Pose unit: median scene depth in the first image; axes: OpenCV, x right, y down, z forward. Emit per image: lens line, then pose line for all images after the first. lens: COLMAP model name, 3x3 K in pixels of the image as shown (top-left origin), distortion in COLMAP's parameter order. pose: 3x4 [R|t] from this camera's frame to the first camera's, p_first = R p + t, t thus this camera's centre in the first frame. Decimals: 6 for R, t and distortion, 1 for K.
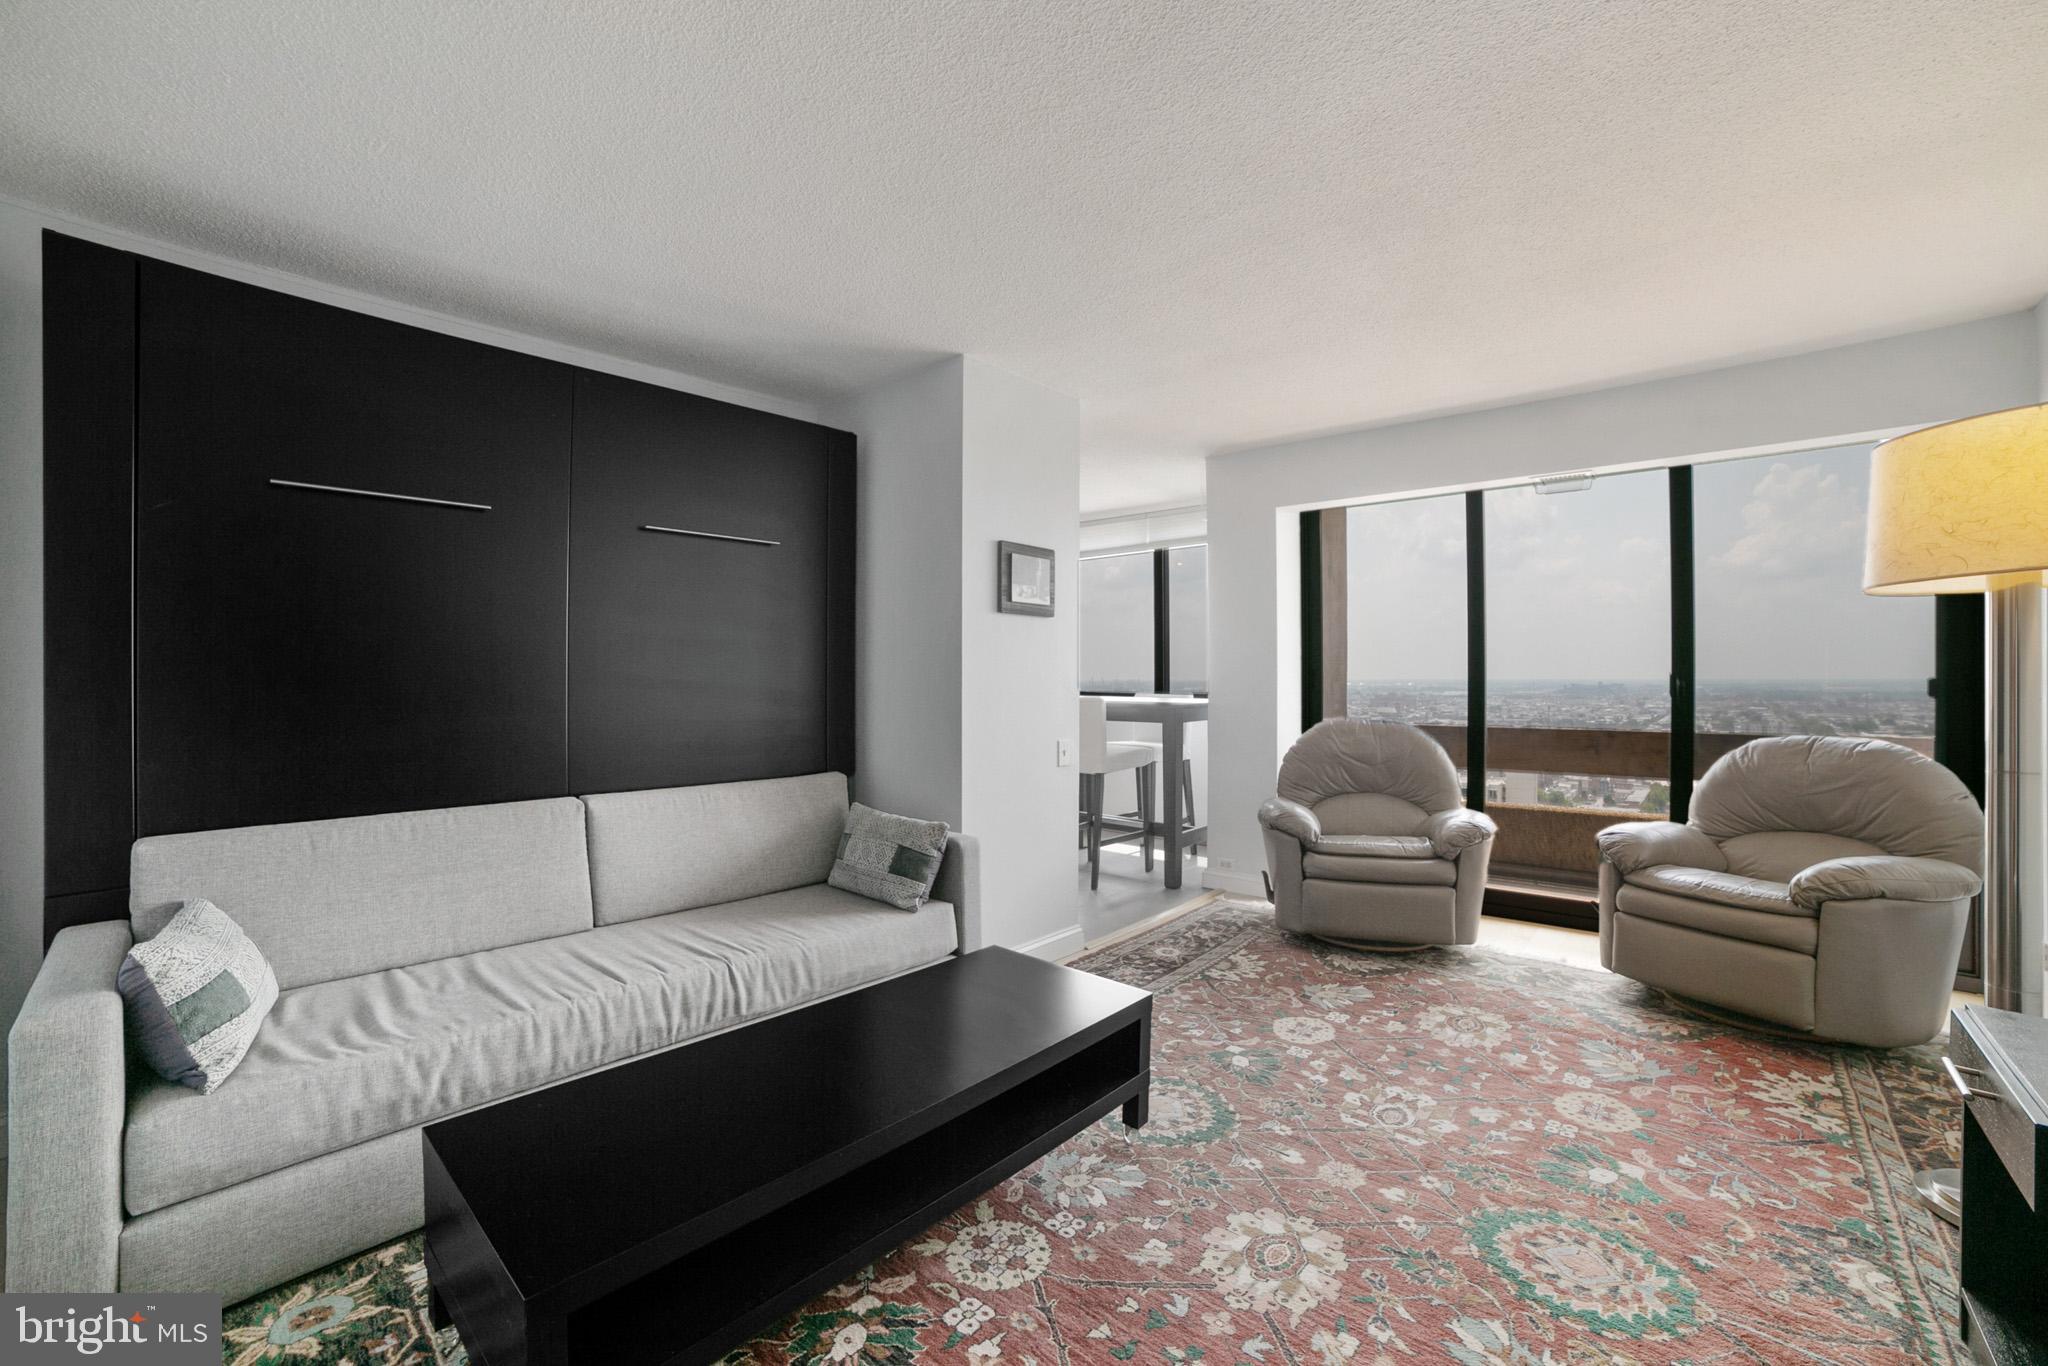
lens RADIAL K [[835.5, 0, 1004.6], [0, 835.5, 673.4], [0, 0, 1]] dist [-0.030454, 0.004174]
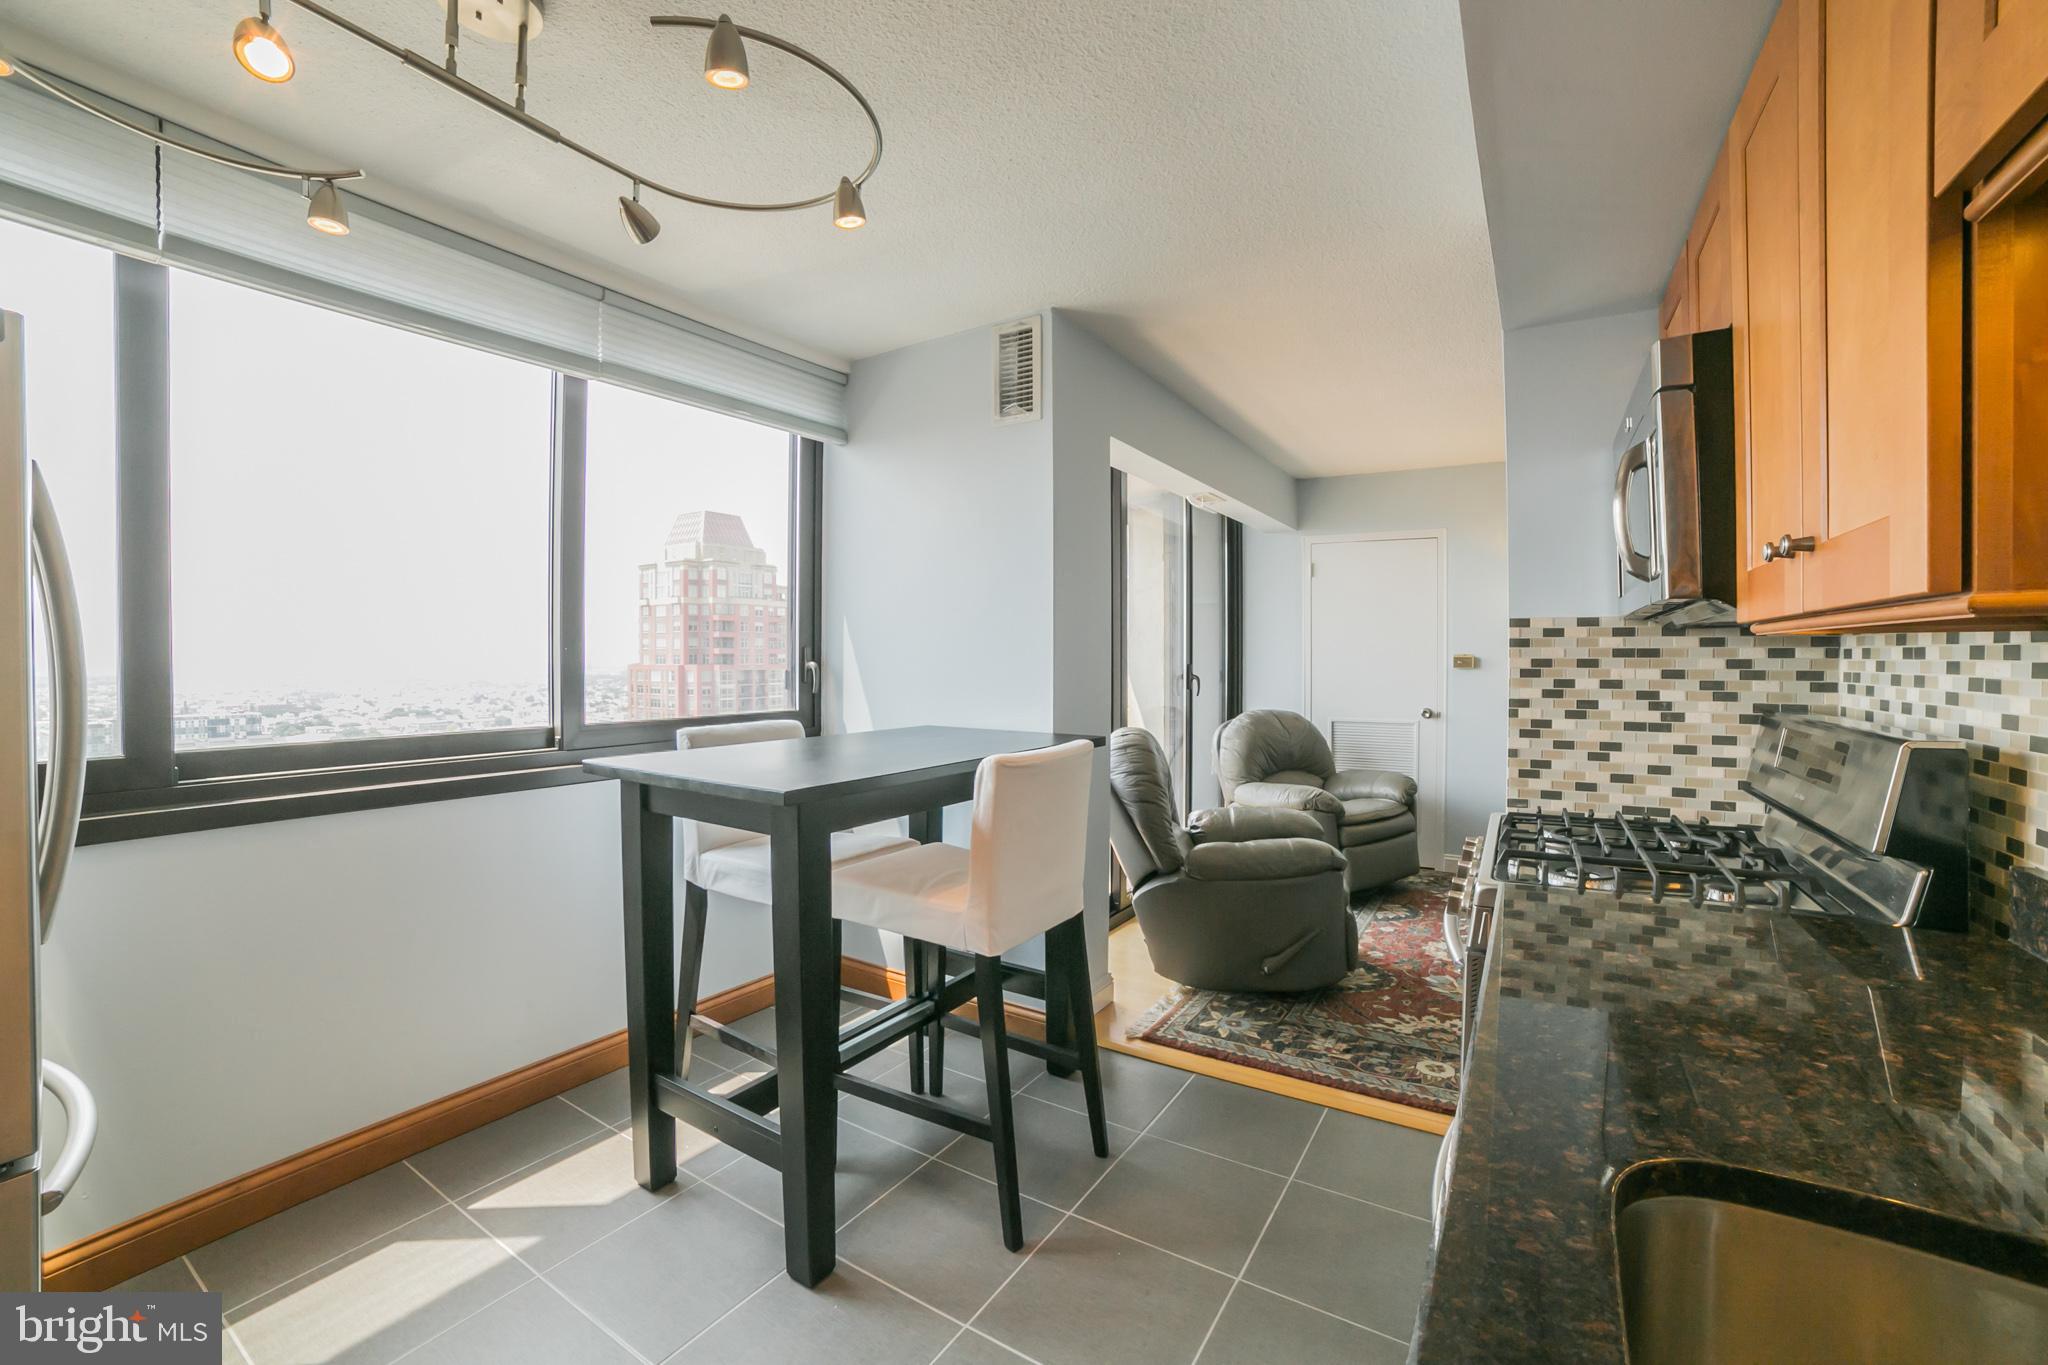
lens RADIAL K [[835.5, 0, 1072.7], [0, 835.5, 665.4], [0, 0, 1]] dist [-0.030454, 0.004174]
pose [[-0.208083, -0.004690, 0.978100, -0.629257], [0.004105, 0.999976, 0.005669, -0.029447], [-0.978103, 0.005195, -0.208059, 2.097775]]
